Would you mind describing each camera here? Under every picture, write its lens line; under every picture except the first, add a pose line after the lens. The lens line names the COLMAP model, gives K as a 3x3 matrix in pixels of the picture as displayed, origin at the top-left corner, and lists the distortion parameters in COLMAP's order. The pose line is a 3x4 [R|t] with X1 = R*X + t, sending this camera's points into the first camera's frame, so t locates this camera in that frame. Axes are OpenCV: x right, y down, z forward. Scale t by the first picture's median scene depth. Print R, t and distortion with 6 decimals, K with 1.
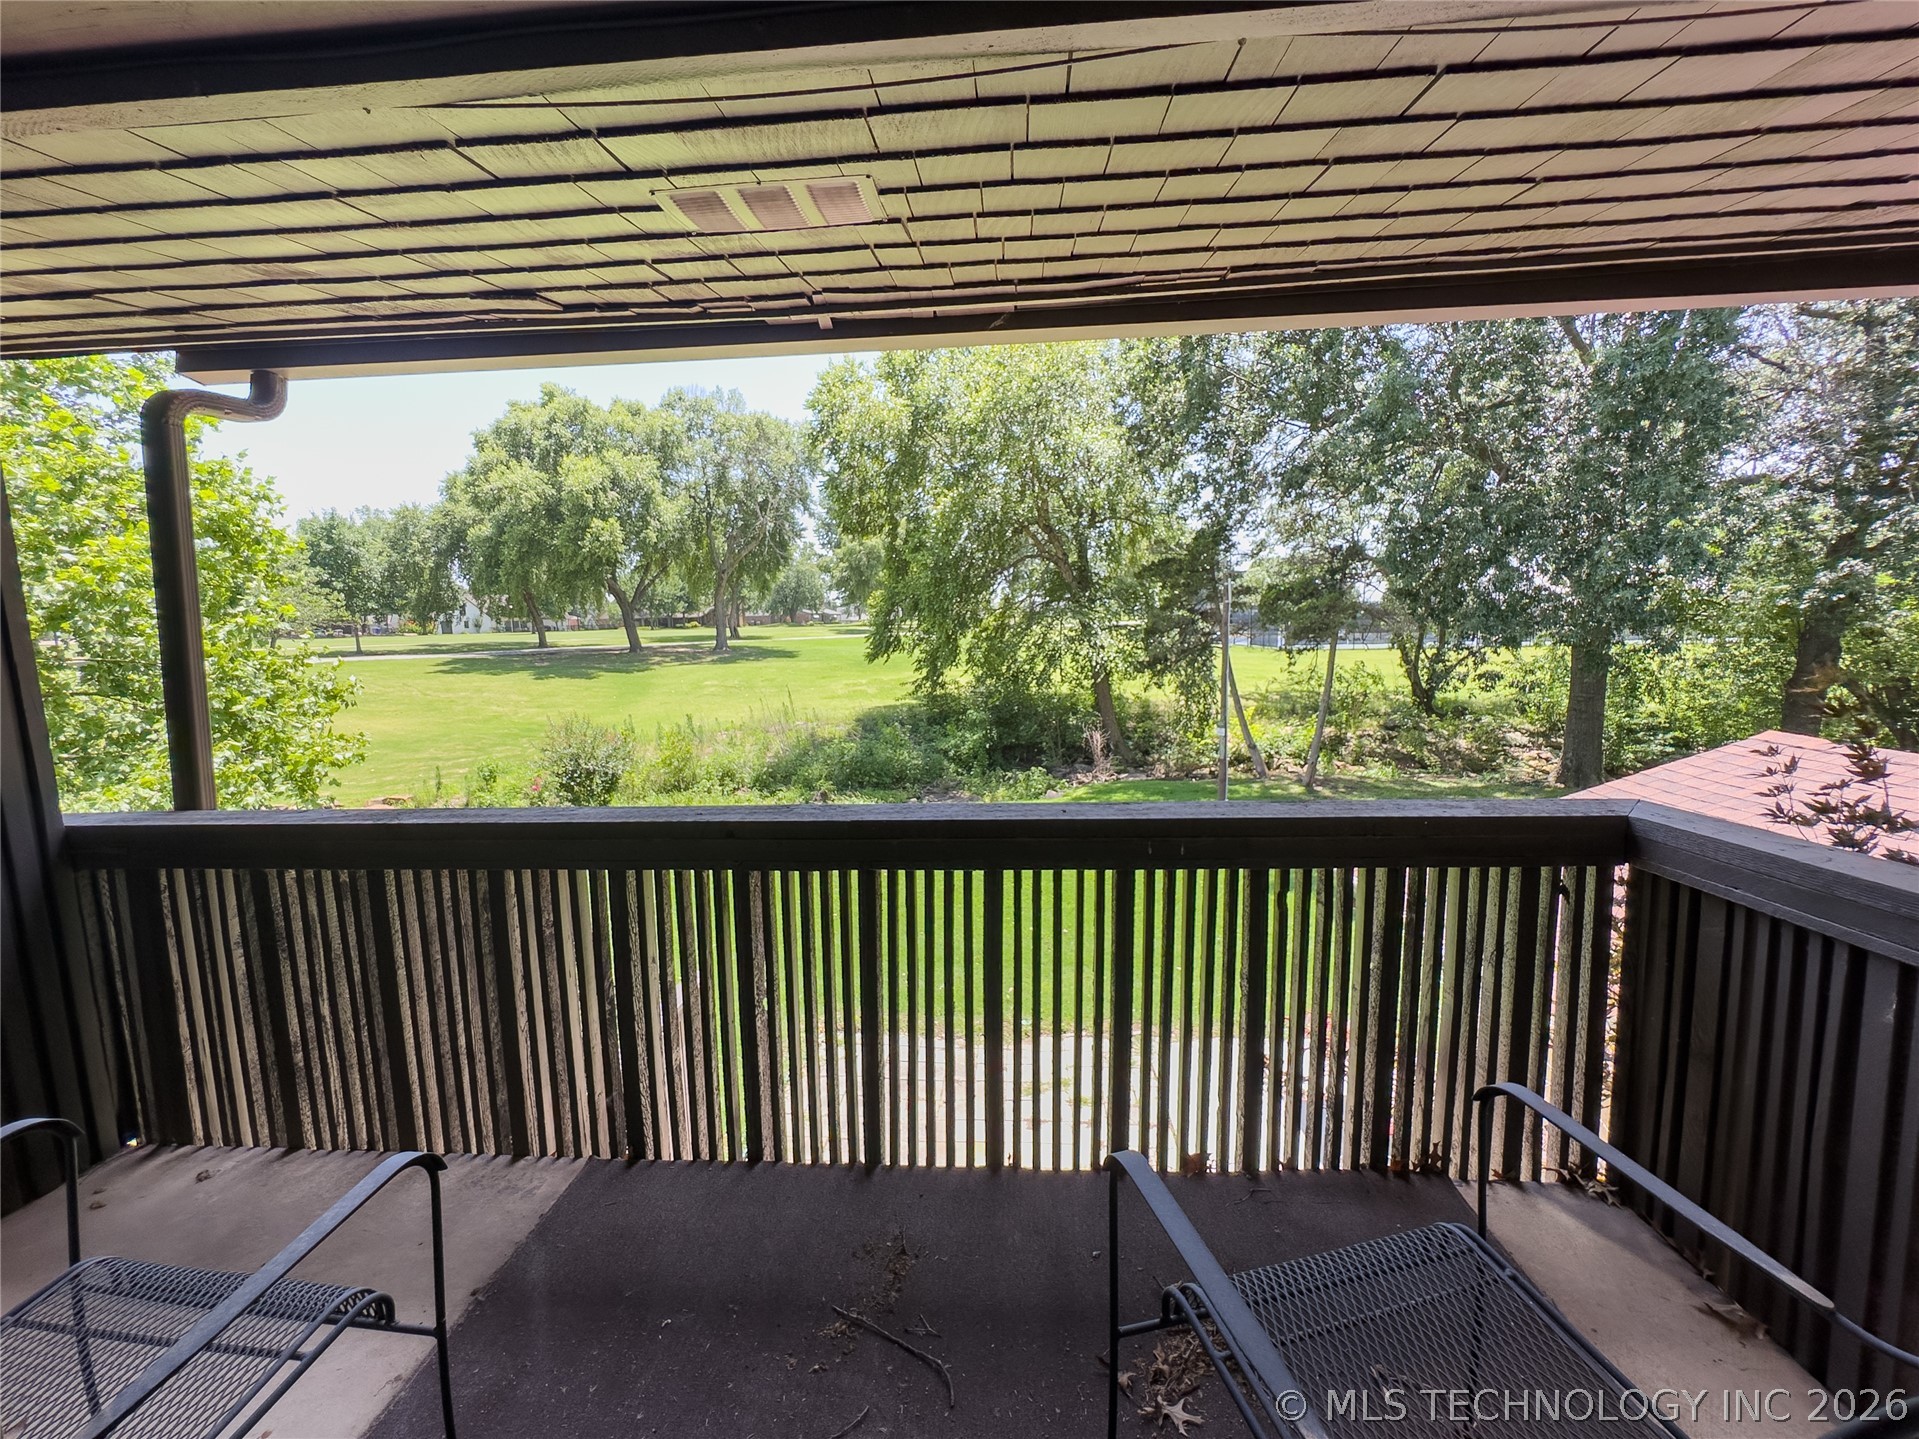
lens RADIAL K [[767.2, 0, 959.5], [0, 767.2, 719.5], [0, 0, 1]] dist [-0.002785, 0.000293]
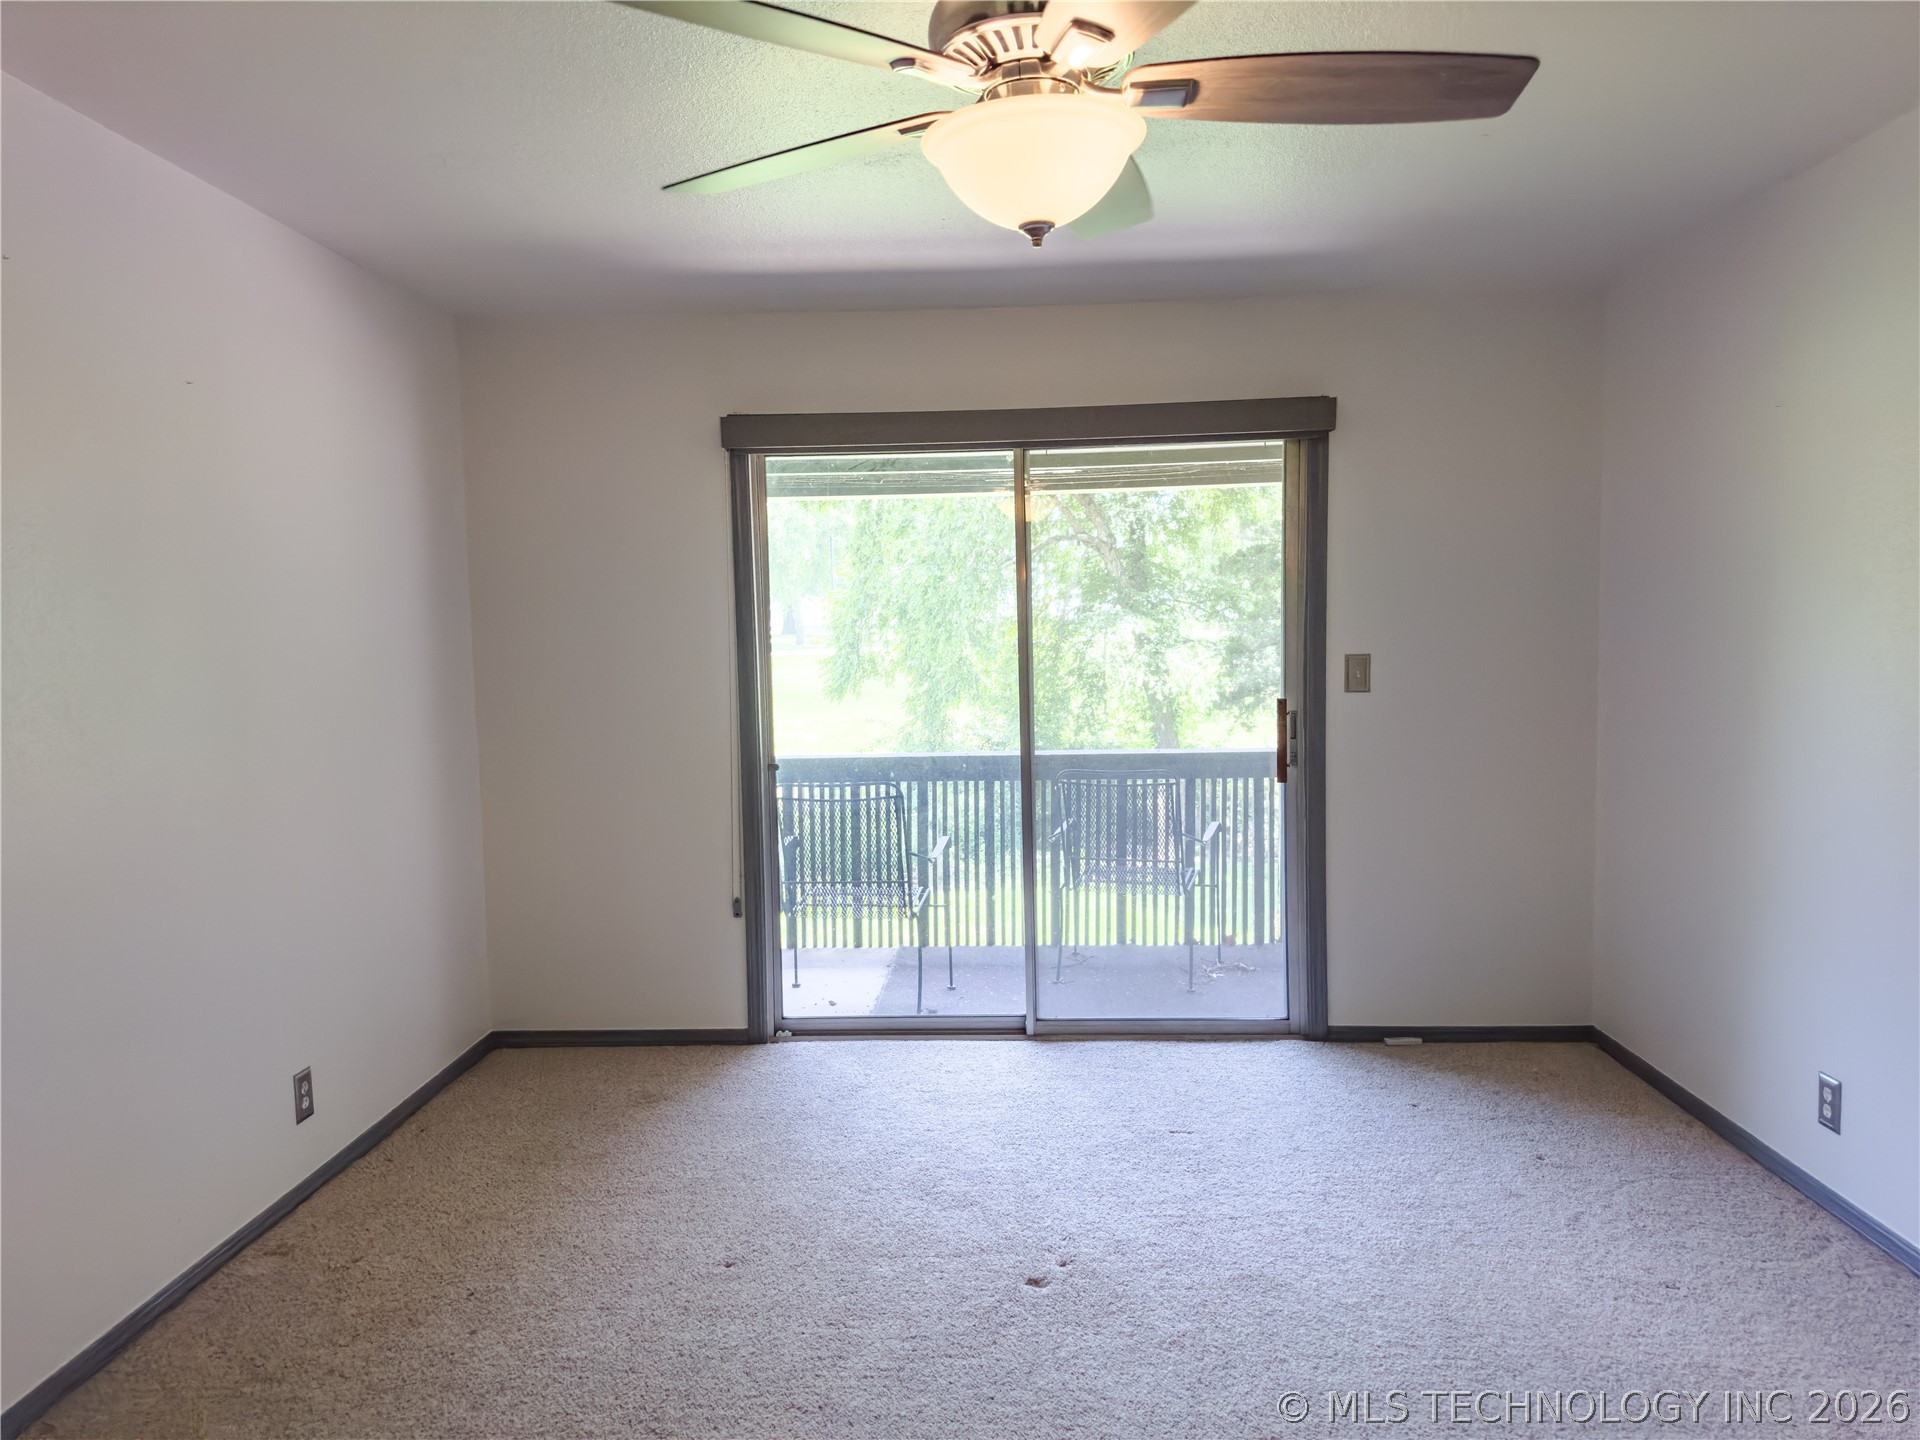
lens RADIAL K [[1332.6, 0, 958.5], [0, 1332.6, 726.7], [0, 0, 1]] dist [0.130188, -0.195073]
pose [[0.999474, 0.007451, 0.031577, -0.443221], [-0.005787, 0.998607, -0.052450, 0.218246], [-0.031924, 0.052240, 0.998124, -2.188633]]
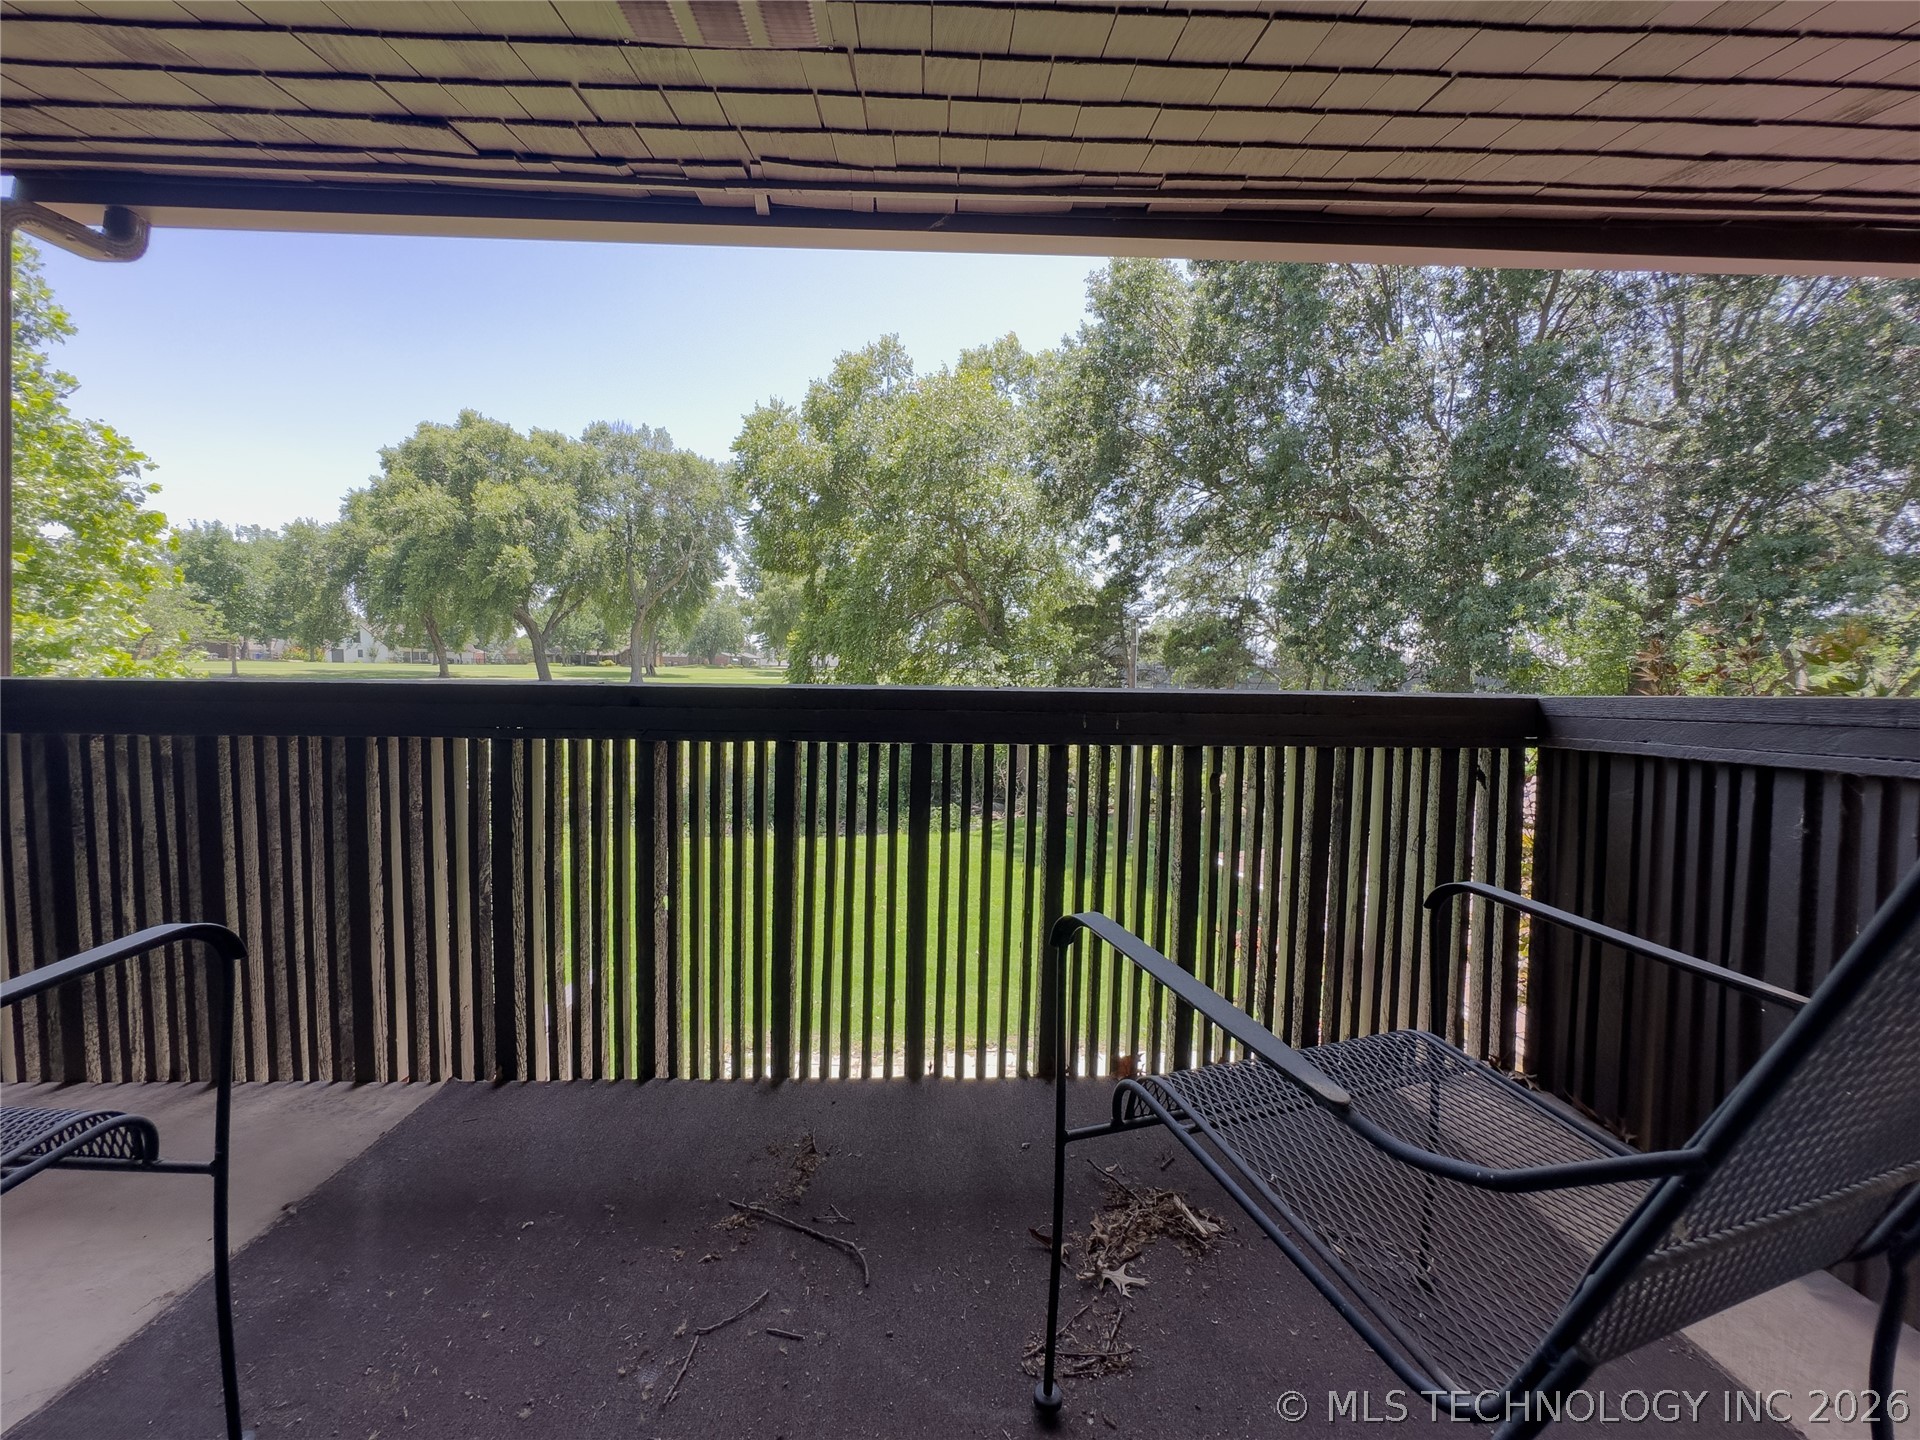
lens RADIAL K [[748.0, 0, 954.7], [0, 748.0, 722.4], [0, 0, 1]] dist [-0.001812, 0.000105]
pose [[0.994181, 0.028726, 0.103826, -0.011194], [-0.022242, 0.997761, -0.063080, 0.205225], [-0.105405, 0.060404, 0.992593, 0.071612]]
